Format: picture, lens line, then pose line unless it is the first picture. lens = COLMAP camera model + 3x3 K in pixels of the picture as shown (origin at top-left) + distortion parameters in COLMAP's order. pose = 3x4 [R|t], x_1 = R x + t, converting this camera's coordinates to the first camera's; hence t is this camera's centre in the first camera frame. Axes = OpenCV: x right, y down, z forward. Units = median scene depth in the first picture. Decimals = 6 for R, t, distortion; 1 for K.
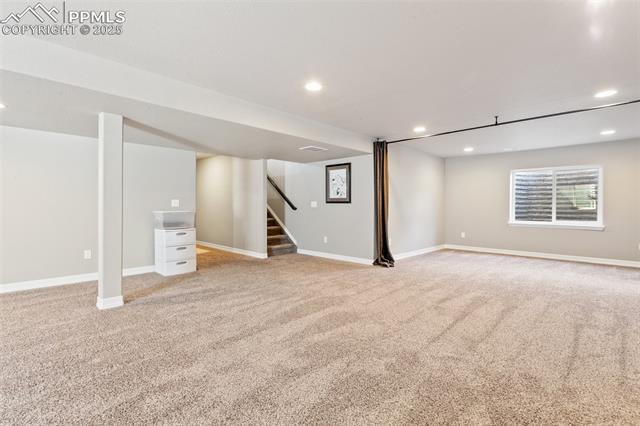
lens RADIAL K [[305.4, 0, 309.4], [0, 305.4, 212.7], [0, 0, 1]] dist [0.001946, 0.002185]
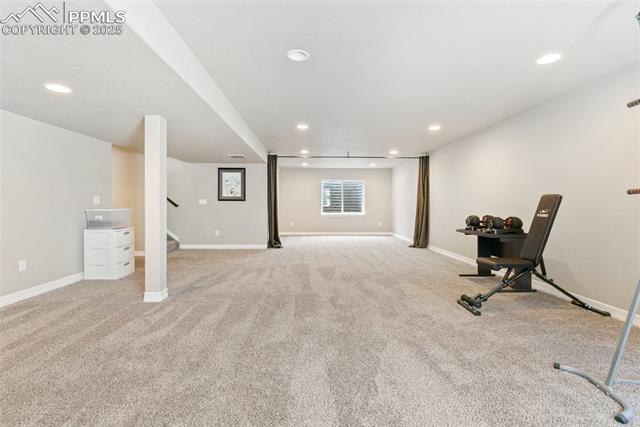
lens RADIAL K [[305.4, 0, 311.4], [0, 305.4, 206.7], [0, 0, 1]] dist [0.001946, 0.002185]
pose [[0.699094, -0.007656, 0.714989, -0.550173], [0.014427, 0.999890, -0.003399, -0.000195], [-0.714885, 0.012691, 0.699127, -0.051528]]
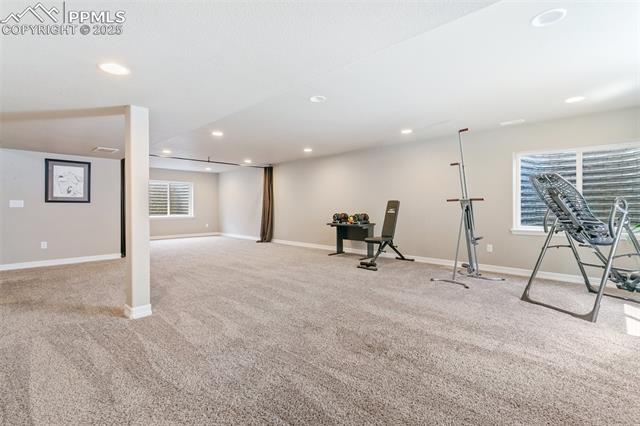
lens RADIAL K [[305.4, 0, 308.8], [0, 305.4, 206.5], [0, 0, 1]] dist [0.001946, 0.002185]
pose [[0.008575, -0.003796, 0.999956, -0.846984], [0.021991, 0.999752, 0.003607, -0.007054], [-0.999721, 0.021959, 0.008656, 0.269268]]
